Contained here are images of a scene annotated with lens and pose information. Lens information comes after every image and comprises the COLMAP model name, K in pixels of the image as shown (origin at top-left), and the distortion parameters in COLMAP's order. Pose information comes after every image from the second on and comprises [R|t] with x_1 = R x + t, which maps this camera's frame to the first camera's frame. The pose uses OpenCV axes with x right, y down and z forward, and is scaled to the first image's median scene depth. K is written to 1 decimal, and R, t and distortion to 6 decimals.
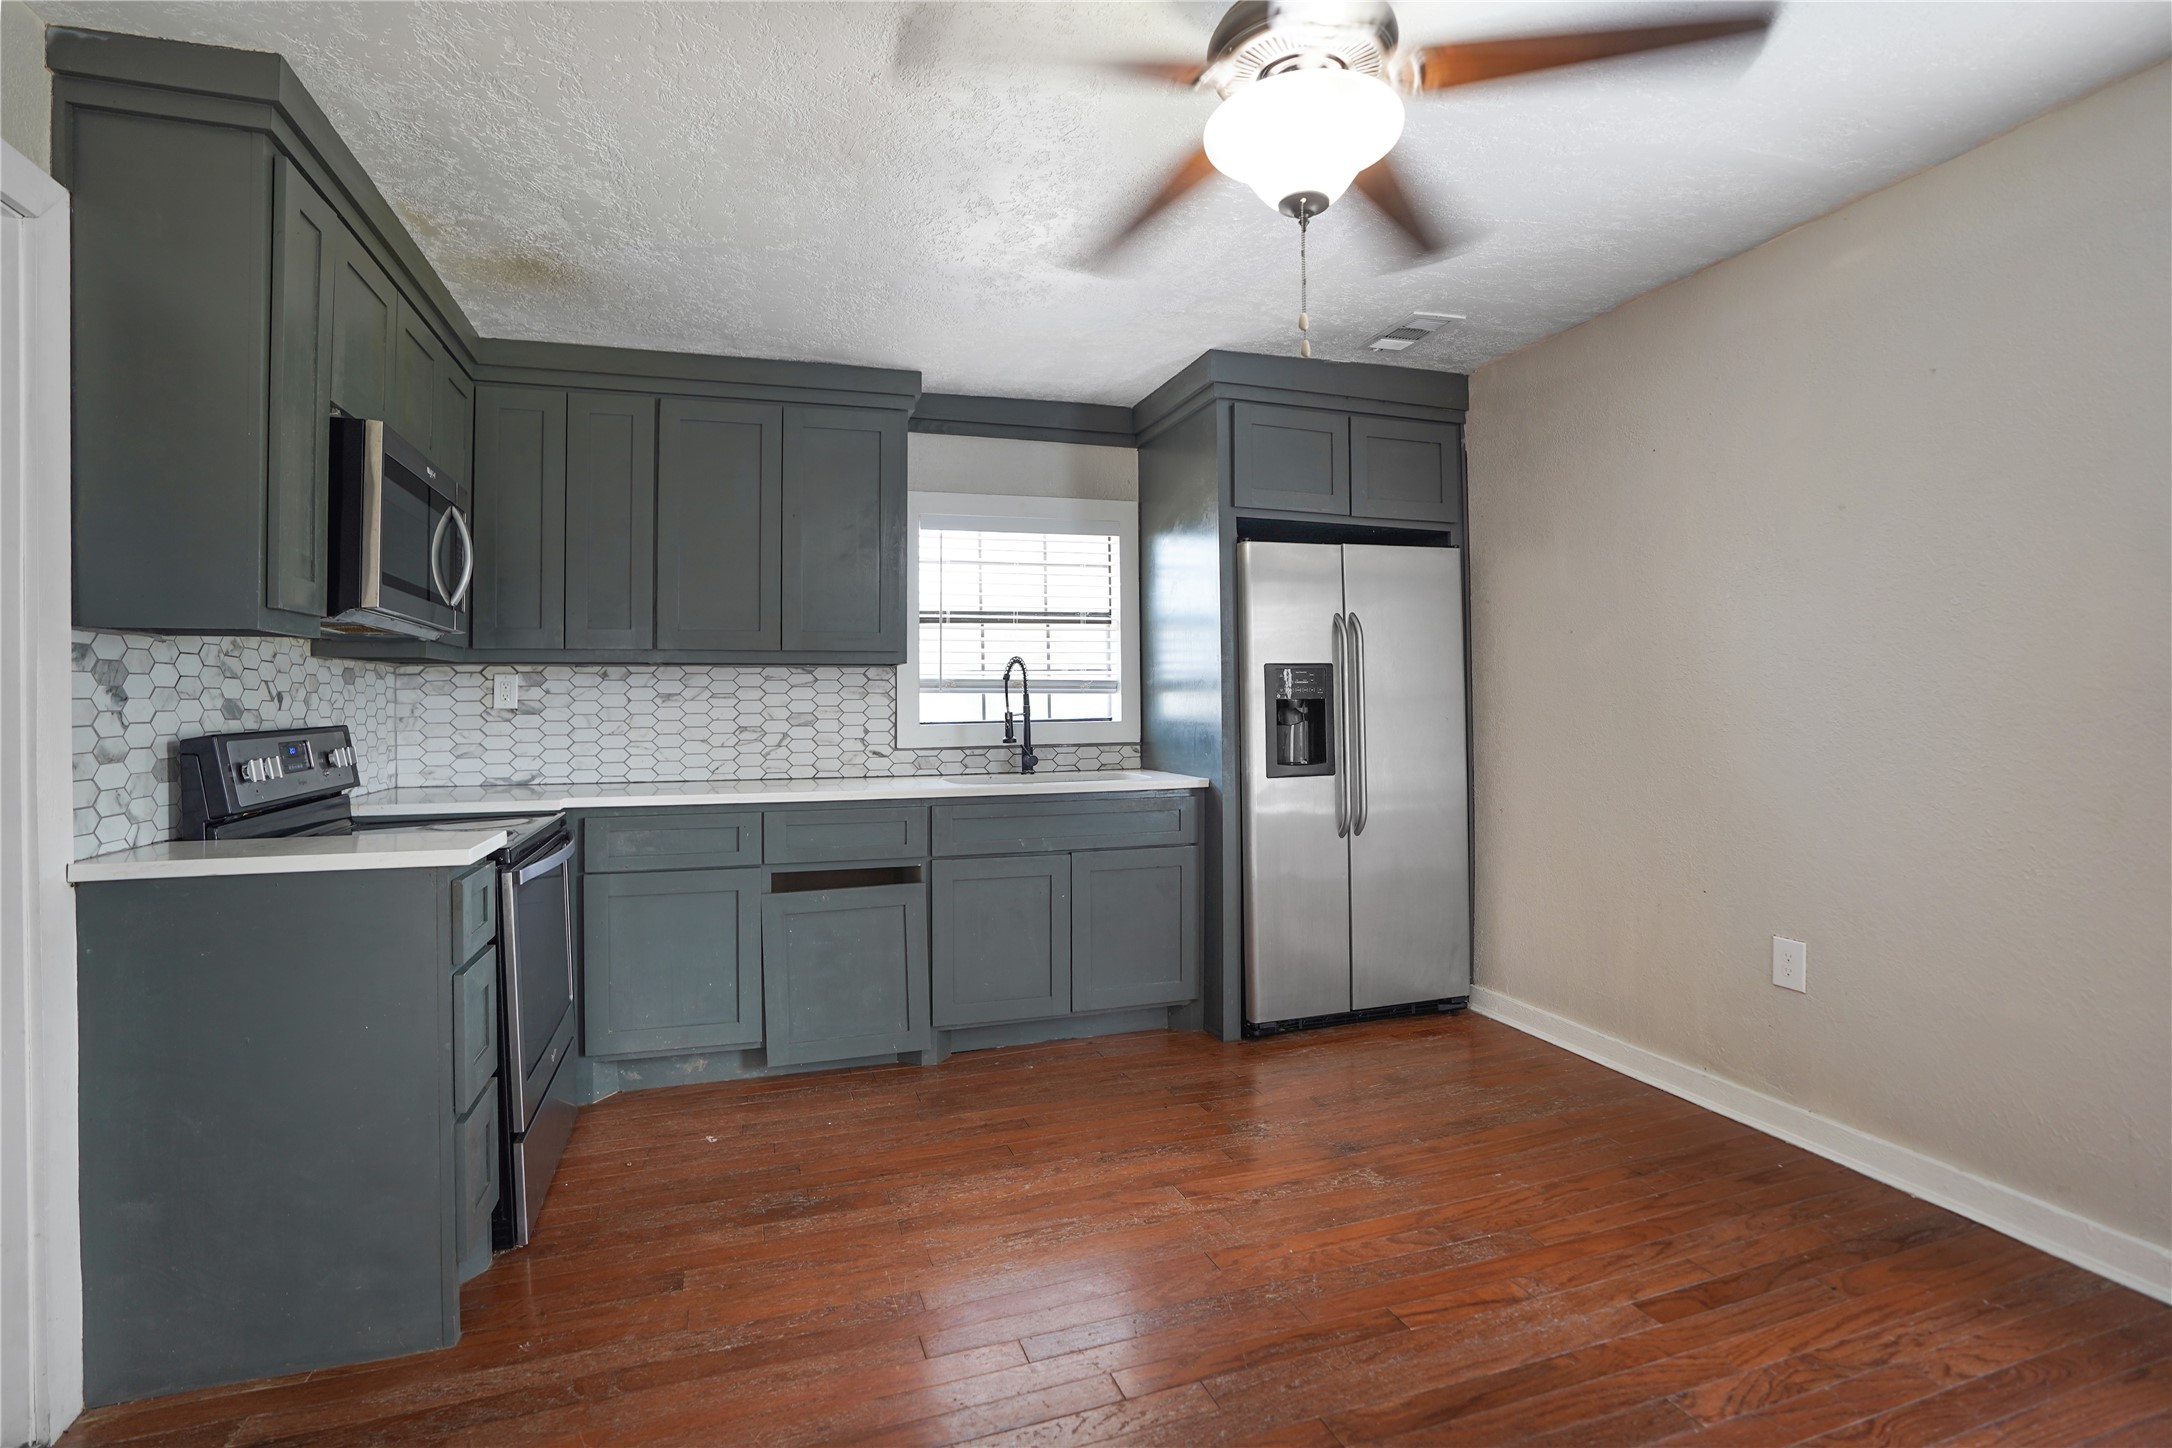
lens RADIAL K [[1022.4, 0, 1050.8], [0, 1022.4, 684.7], [0, 0, 1]] dist [-0.071054, 0.035579]
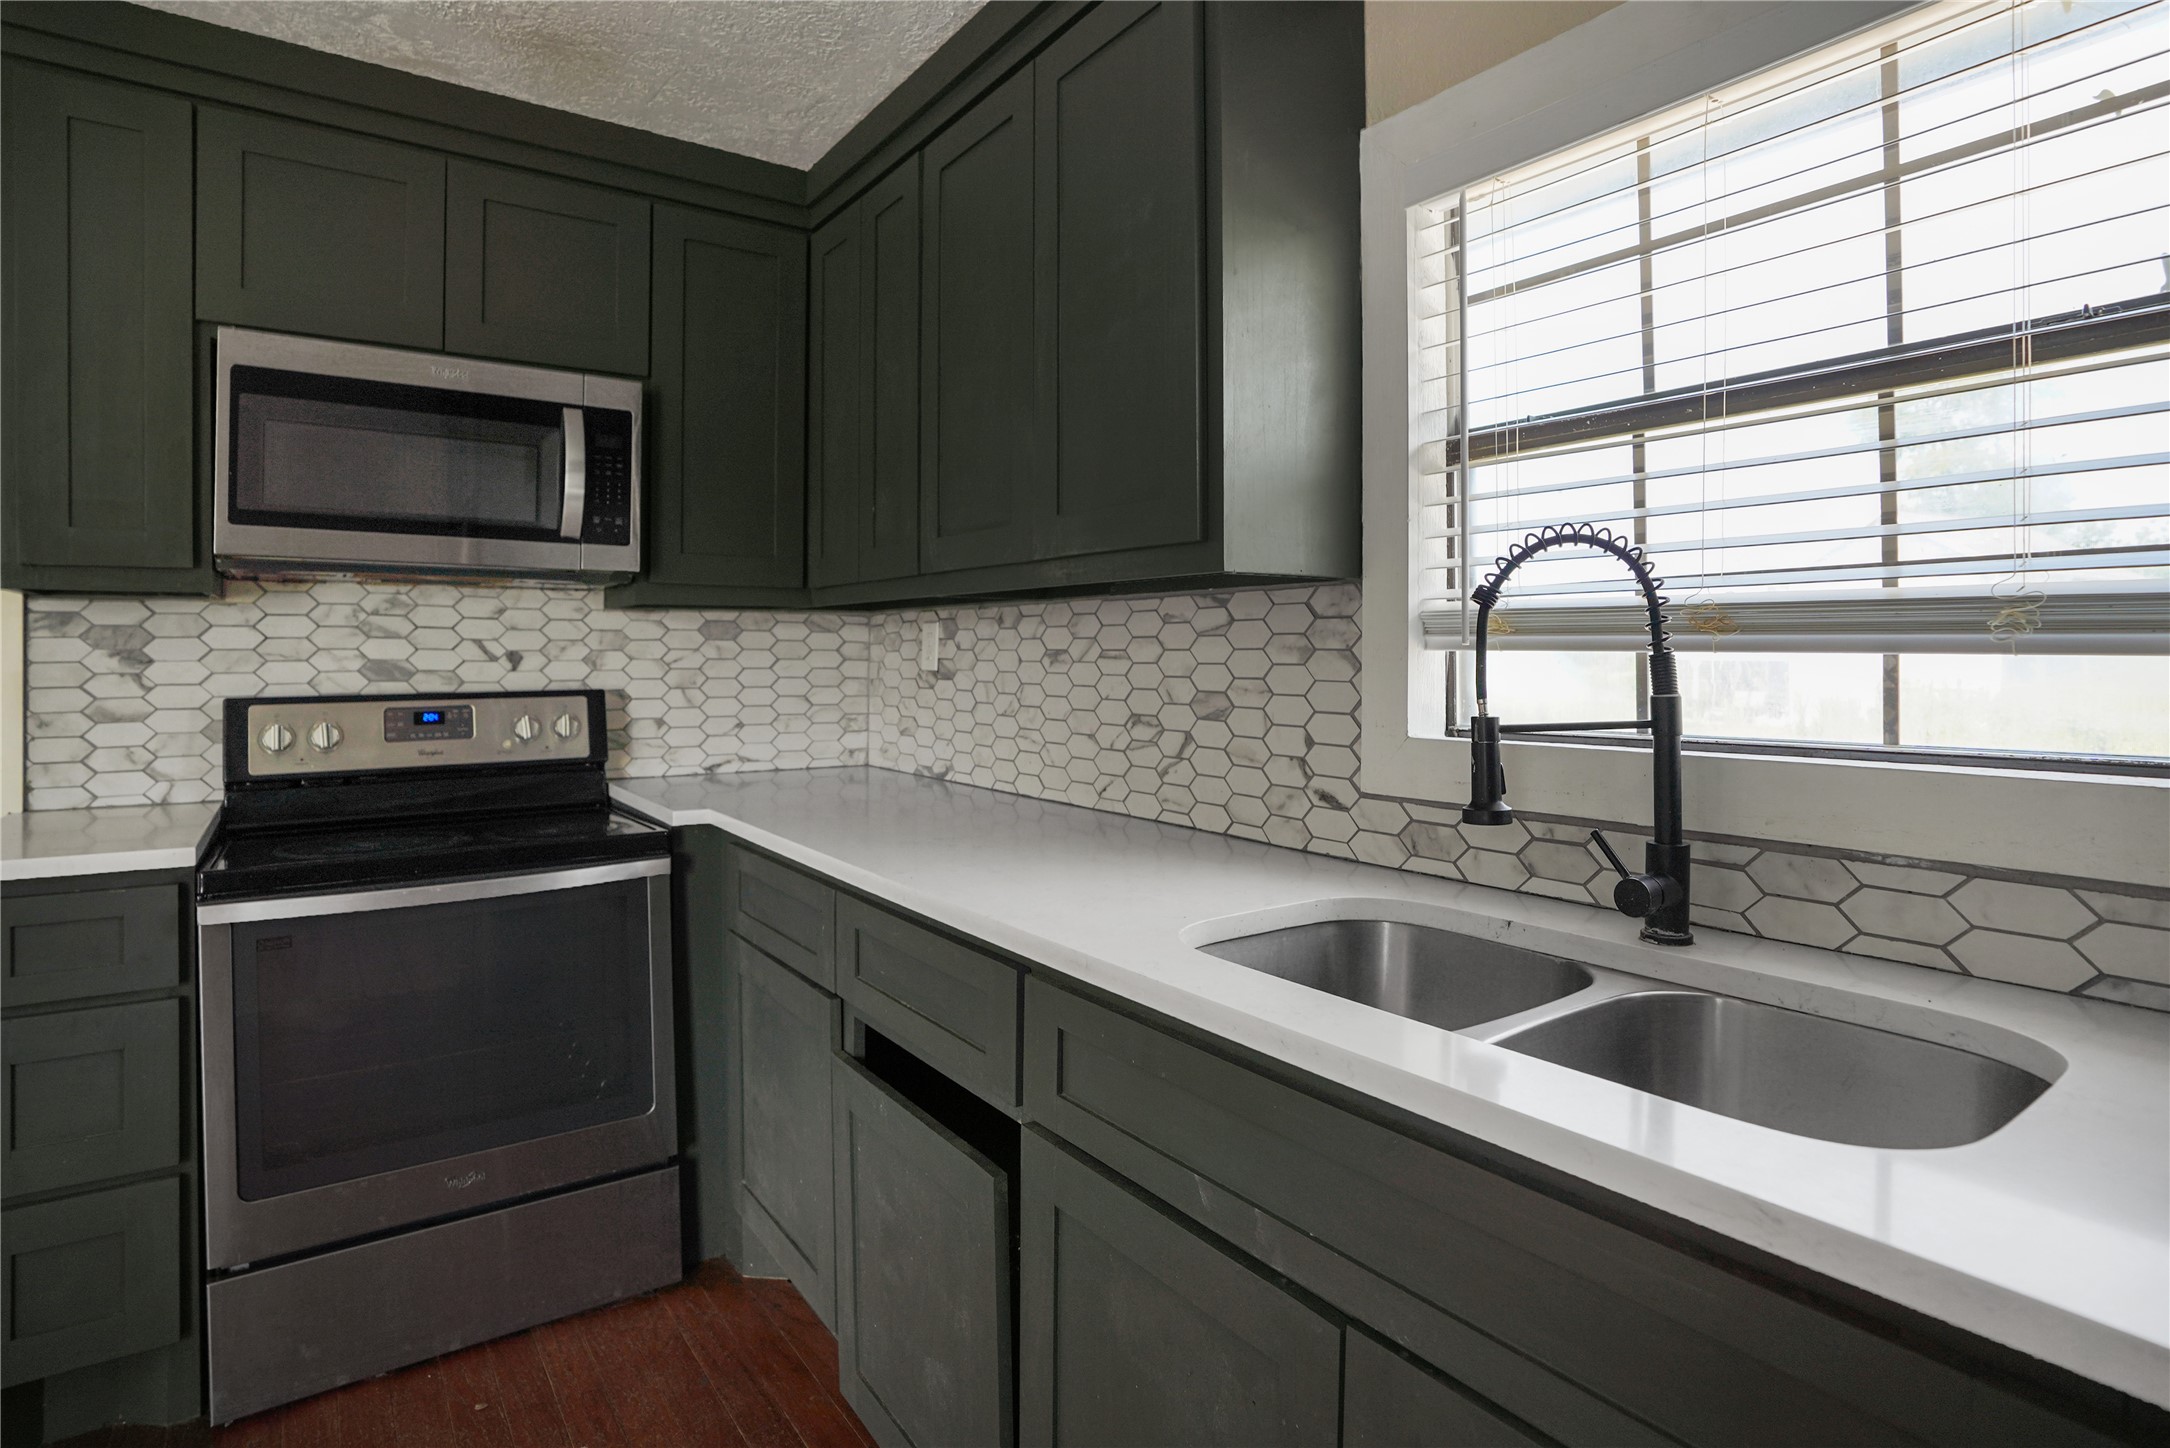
lens RADIAL K [[1098.7, 0, 1074.7], [0, 1098.7, 655.1], [0, 0, 1]] dist [-0.072292, 0.031439]
pose [[0.305833, 0.009060, -0.952042, 0.232023], [0.014843, 0.999788, 0.014283, 0.003082], [0.951969, -0.018499, 0.305634, 0.850306]]
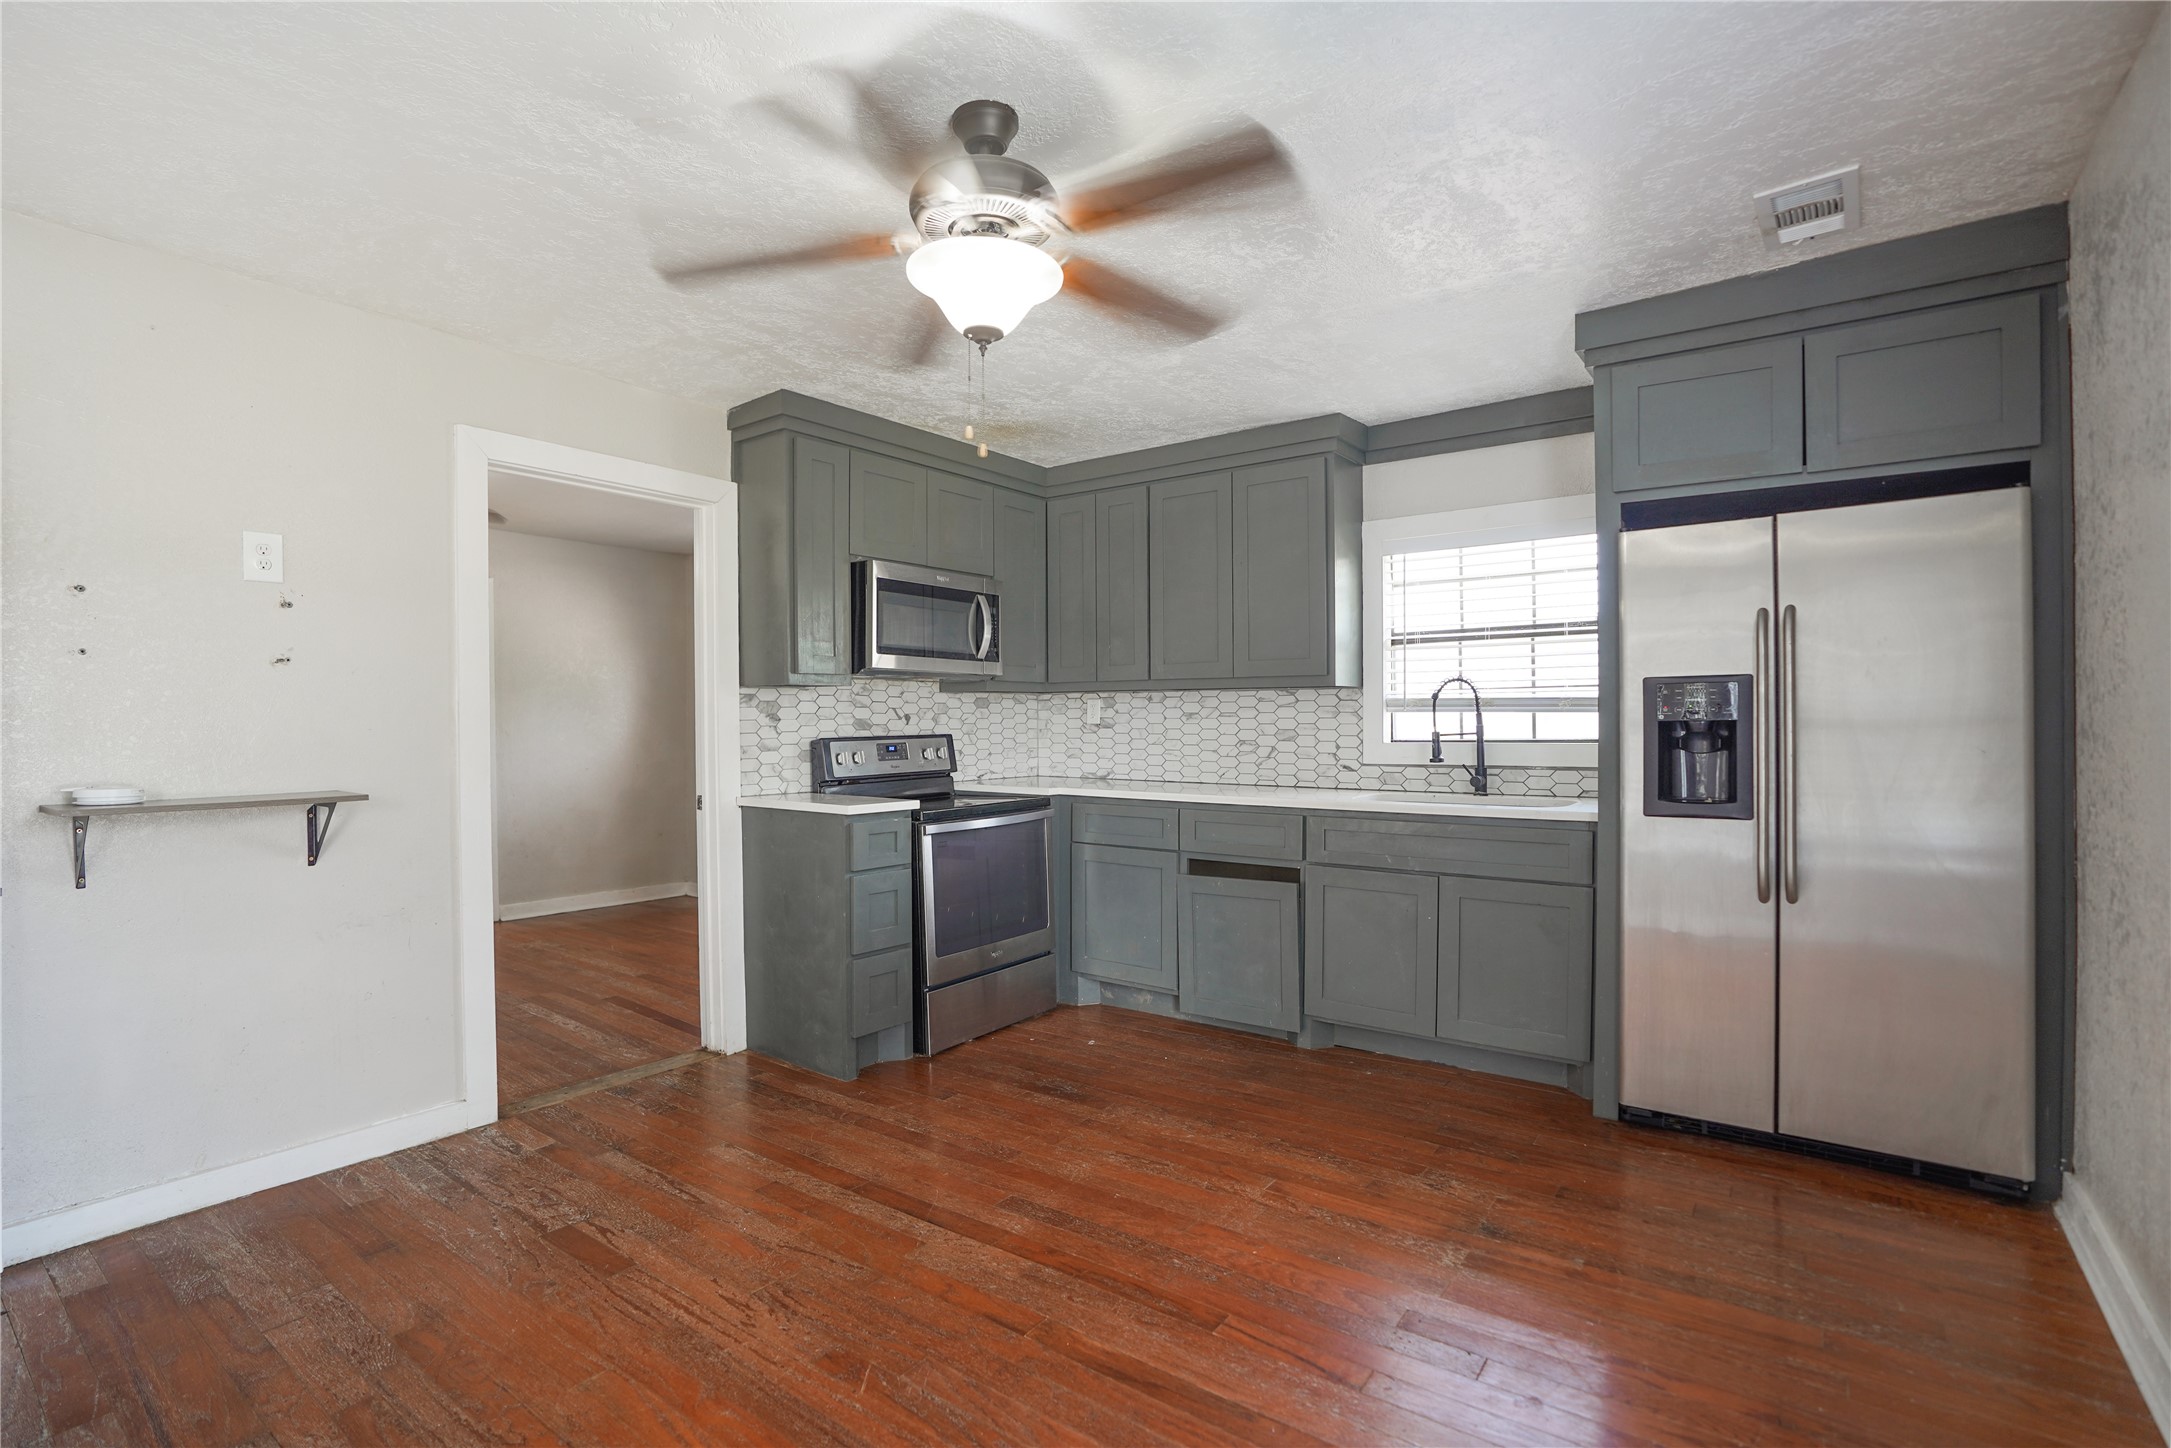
lens RADIAL K [[1011.6, 0, 1085.5], [0, 1011.6, 724.0], [0, 0, 1]] dist [-0.066839, 0.037188]
pose [[0.590144, 0.009749, -0.807239, 0.586601], [0.013915, 0.999656, 0.022245, -0.007566], [0.807178, -0.024361, 0.589805, 0.154804]]
